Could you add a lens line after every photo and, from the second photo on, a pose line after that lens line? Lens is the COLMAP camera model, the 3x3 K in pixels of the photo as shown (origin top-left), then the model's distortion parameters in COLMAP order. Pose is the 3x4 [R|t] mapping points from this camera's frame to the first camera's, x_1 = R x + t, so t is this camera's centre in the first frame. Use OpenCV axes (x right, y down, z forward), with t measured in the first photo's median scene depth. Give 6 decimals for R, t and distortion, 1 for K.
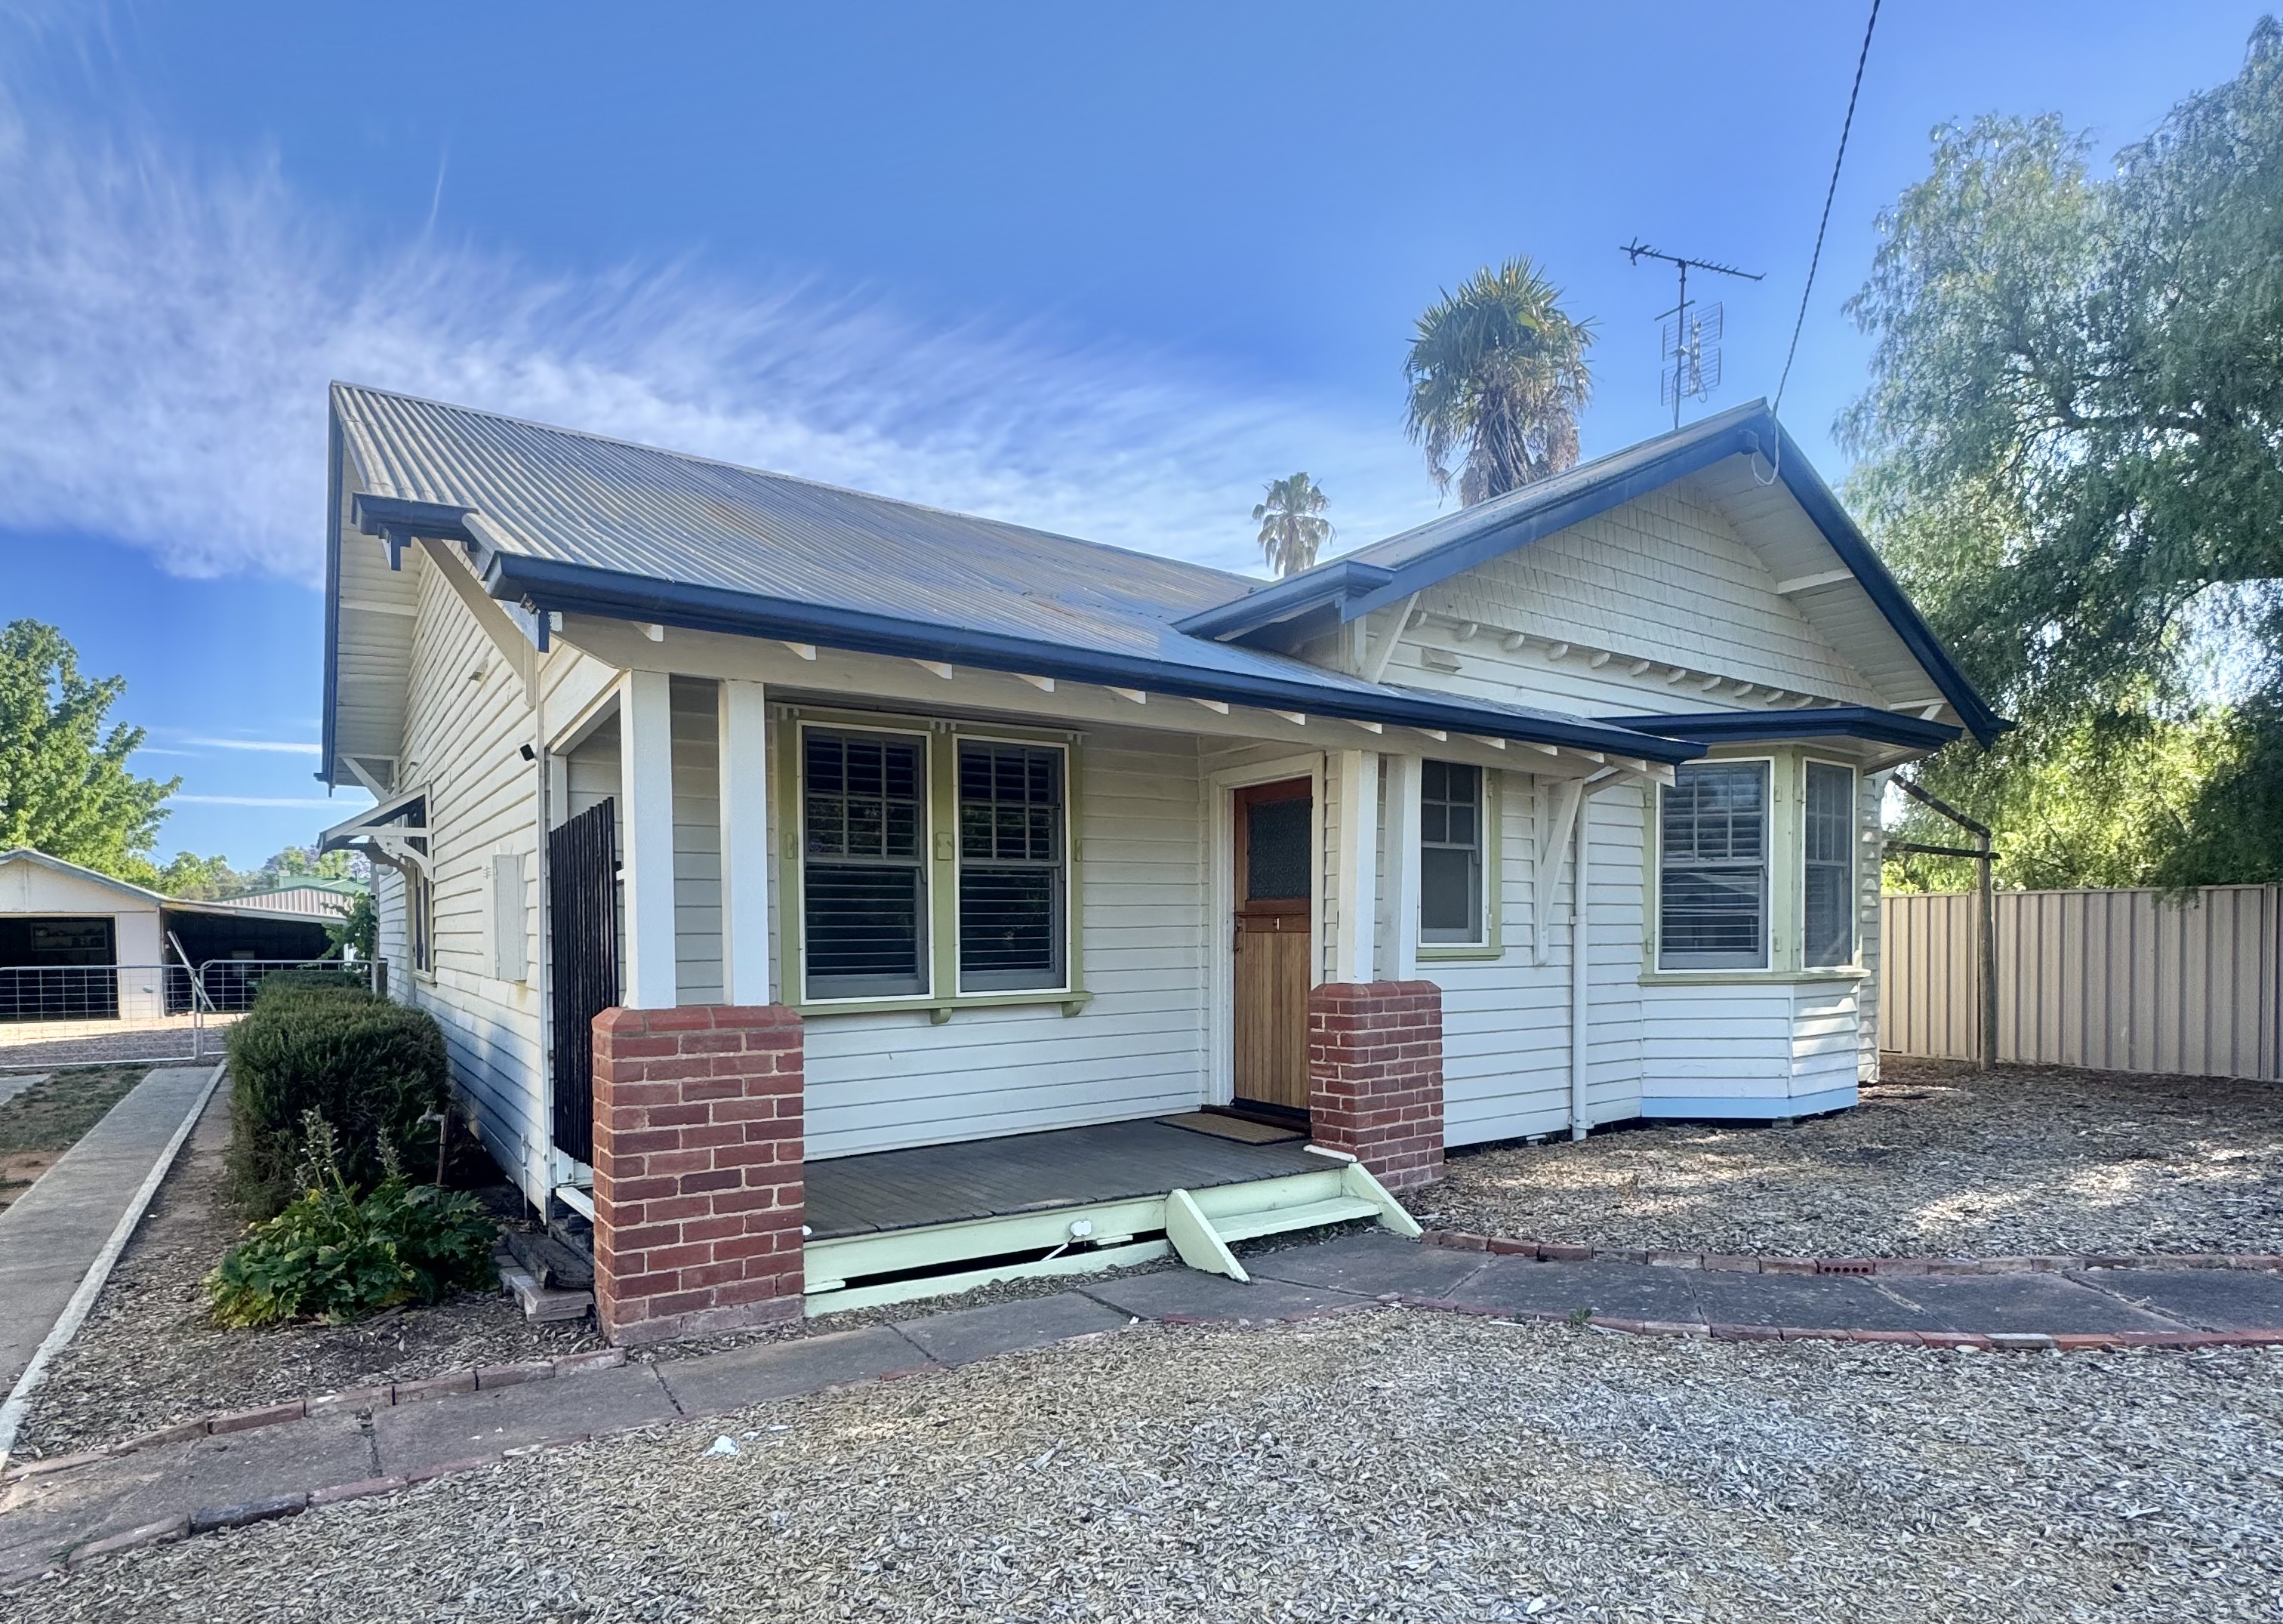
lens RADIAL K [[1214.7, 0, 1142.1], [0, 1214.7, 969.5], [0, 0, 1]] dist [-0.001886, -0.000122]
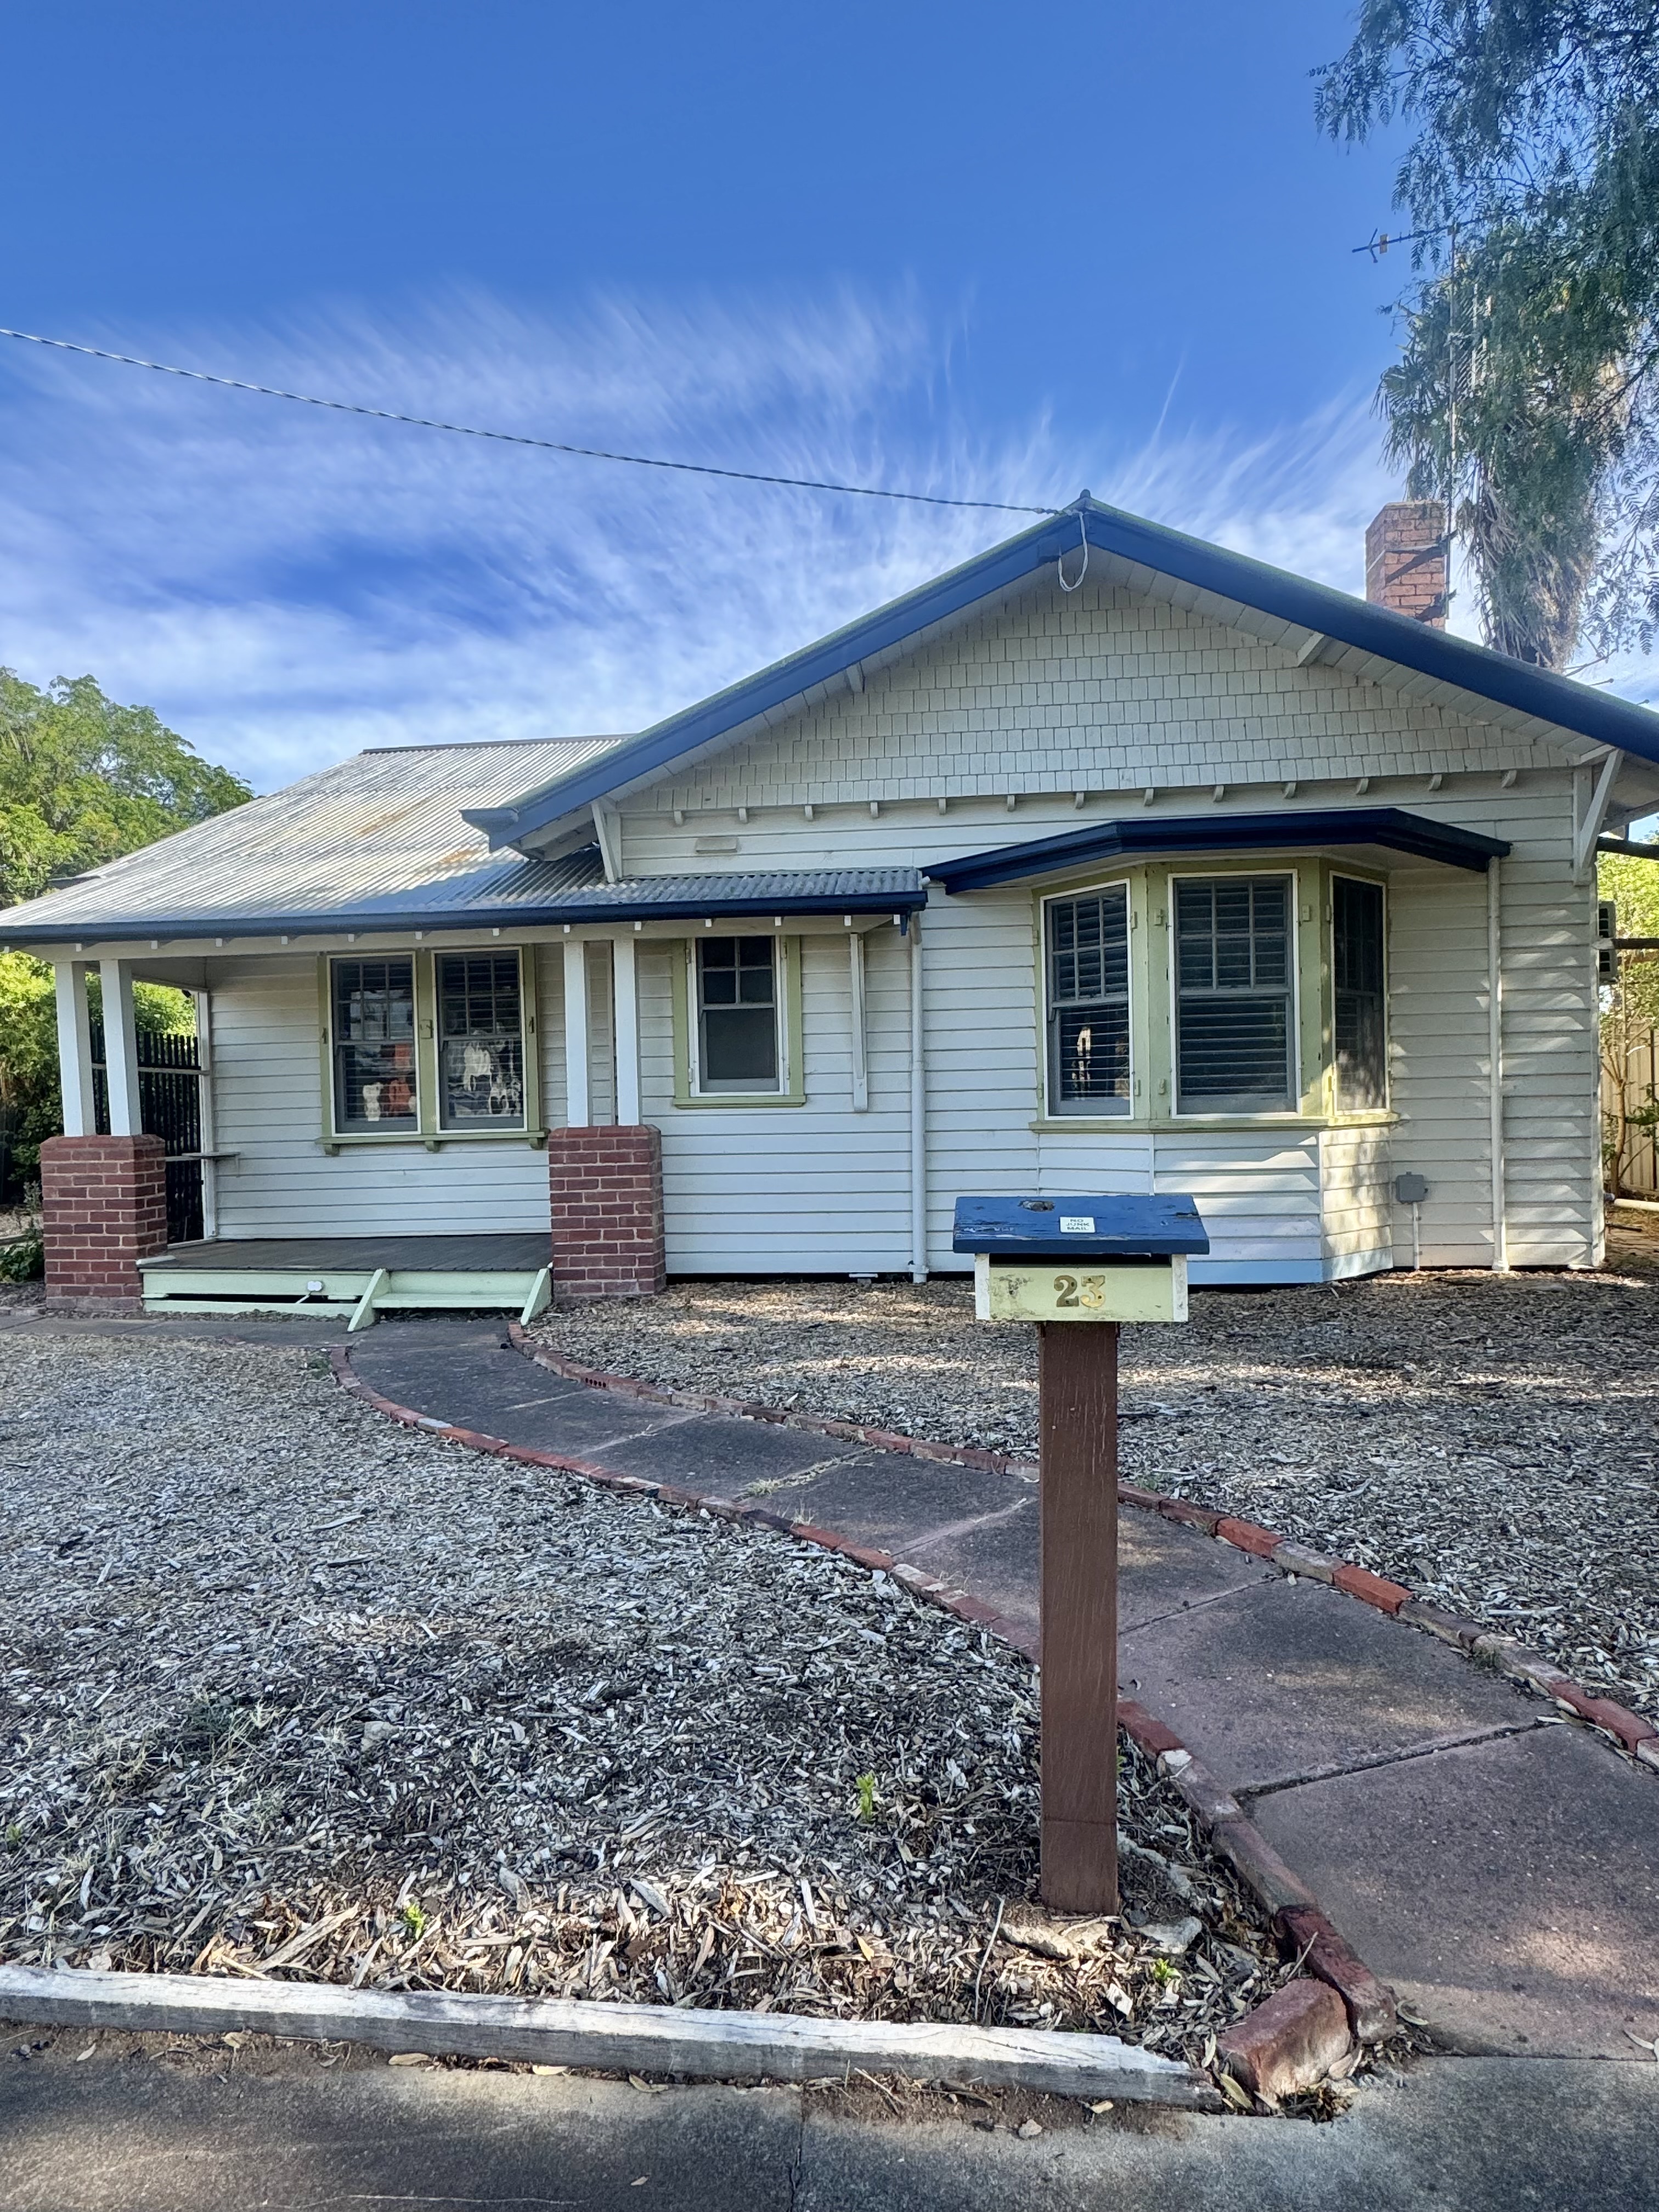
lens RADIAL K [[1222.8, 0, 829.6], [0, 1222.8, 1100.5], [0, 0, 1]] dist [0.003685, -0.000036]
pose [[0.751675, -0.000476, -0.659534, 1.085397], [0.002048, 0.999997, 0.001612, -0.015863], [0.659531, -0.002562, 0.751673, 0.202170]]
